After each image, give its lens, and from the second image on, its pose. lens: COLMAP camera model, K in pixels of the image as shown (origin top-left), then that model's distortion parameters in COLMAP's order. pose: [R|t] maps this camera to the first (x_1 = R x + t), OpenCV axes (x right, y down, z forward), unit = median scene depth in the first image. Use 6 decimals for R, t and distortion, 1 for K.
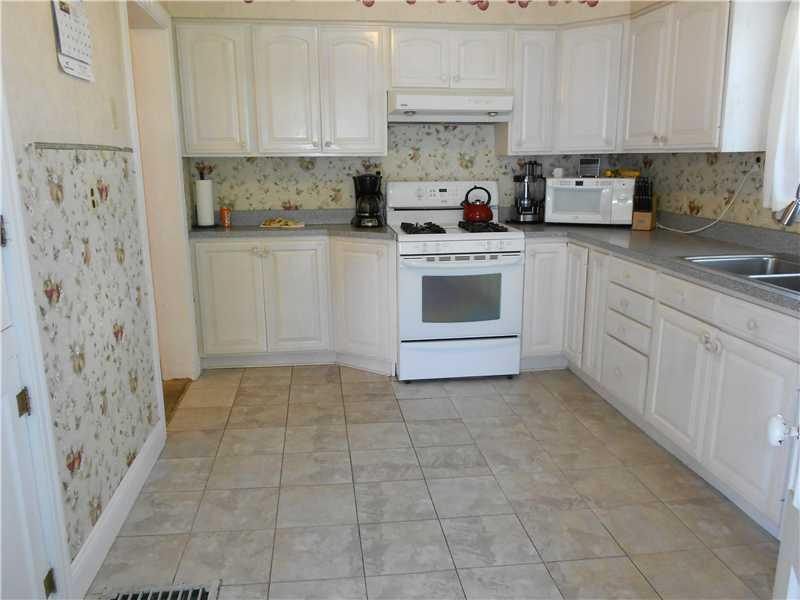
lens RADIAL K [[627.1, 0, 400.0], [0, 627.1, 300.0], [0, 0, 1]] dist [-0.001526, -0.003562]
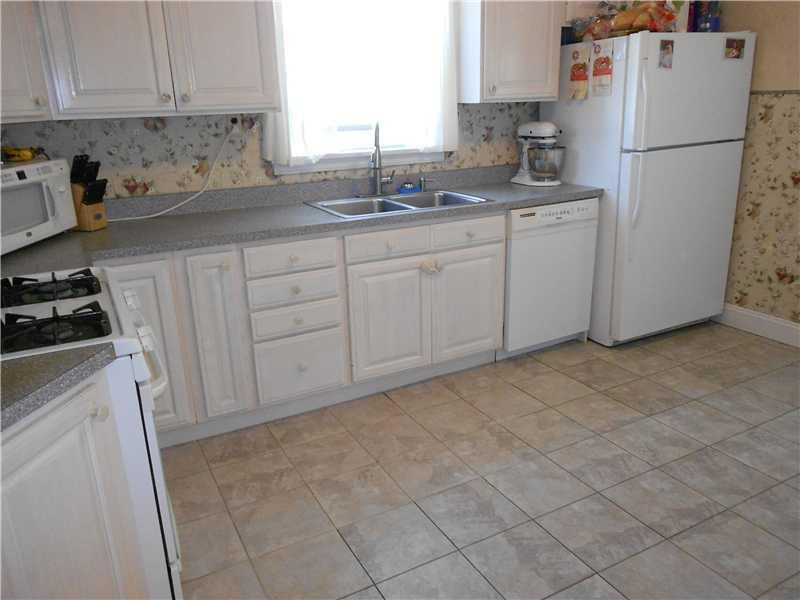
lens RADIAL K [[627.1, 0, 400.0], [0, 627.1, 300.0], [0, 0, 1]] dist [-0.001526, -0.003562]
pose [[-0.353242, -0.265385, 0.897101, -0.466916], [0.239994, 0.901126, 0.361075, -0.255090], [-0.904225, 0.342846, -0.254624, 1.076204]]
